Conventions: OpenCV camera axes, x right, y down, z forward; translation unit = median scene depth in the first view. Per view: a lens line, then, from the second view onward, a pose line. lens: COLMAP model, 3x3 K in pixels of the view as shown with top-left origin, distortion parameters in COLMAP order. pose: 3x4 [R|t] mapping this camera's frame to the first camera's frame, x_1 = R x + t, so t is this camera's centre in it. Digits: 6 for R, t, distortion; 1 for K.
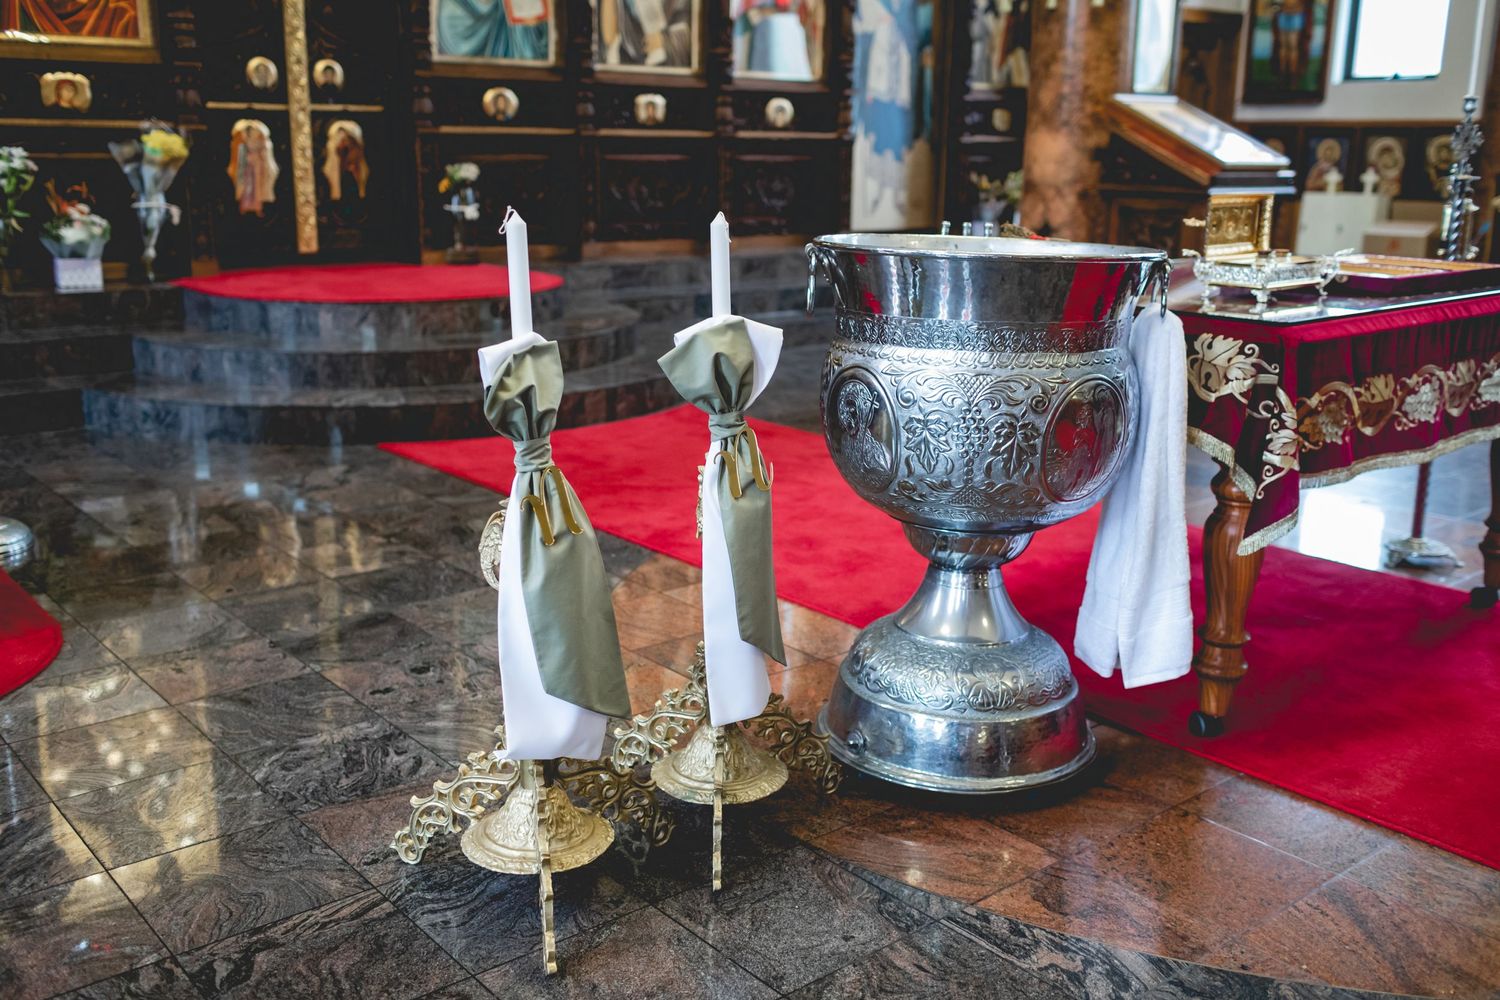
lens RADIAL K [[1492.7, 0, 750.0], [0, 1492.7, 500.0], [0, 0, 1]] dist [0.006301, -0.005350]
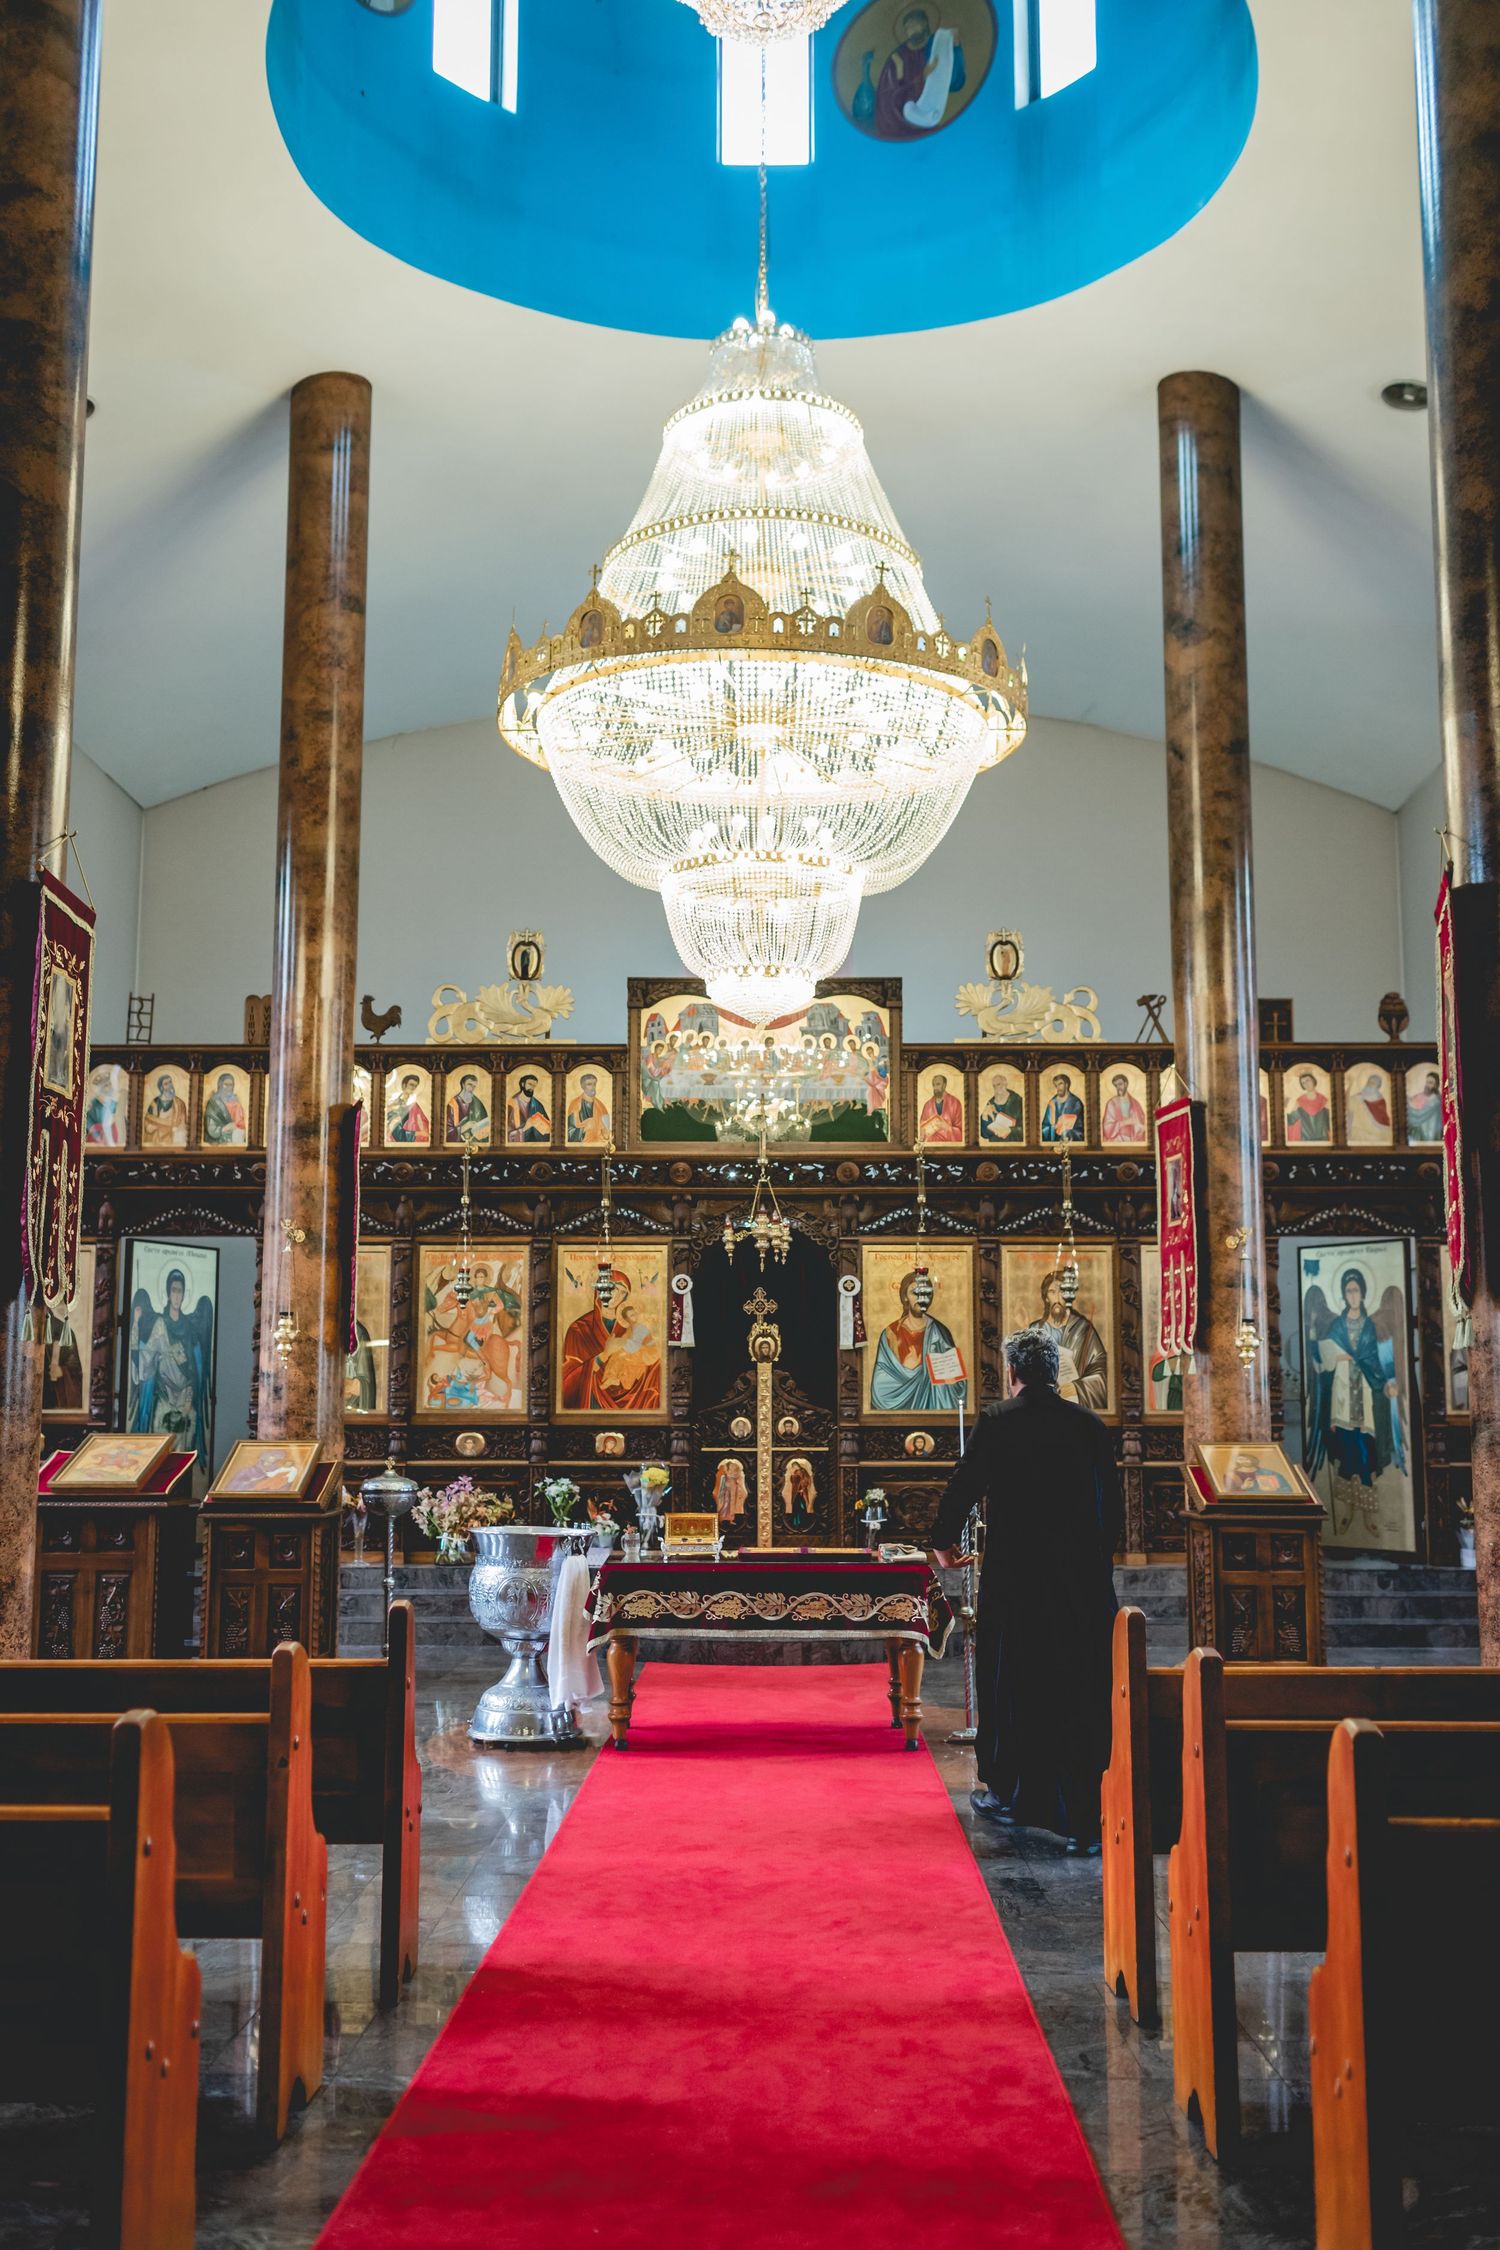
lens RADIAL K [[2239.1, 0, 750.0], [0, 2239.1, 1125.0], [0, 0, 1]] dist [0.006301, -0.005350]
pose [[0.733342, -0.107502, -0.671307, 1.165819], [-0.150280, 0.937362, -0.314275, 0.124735], [0.663043, 0.331356, 0.671251, -0.562988]]
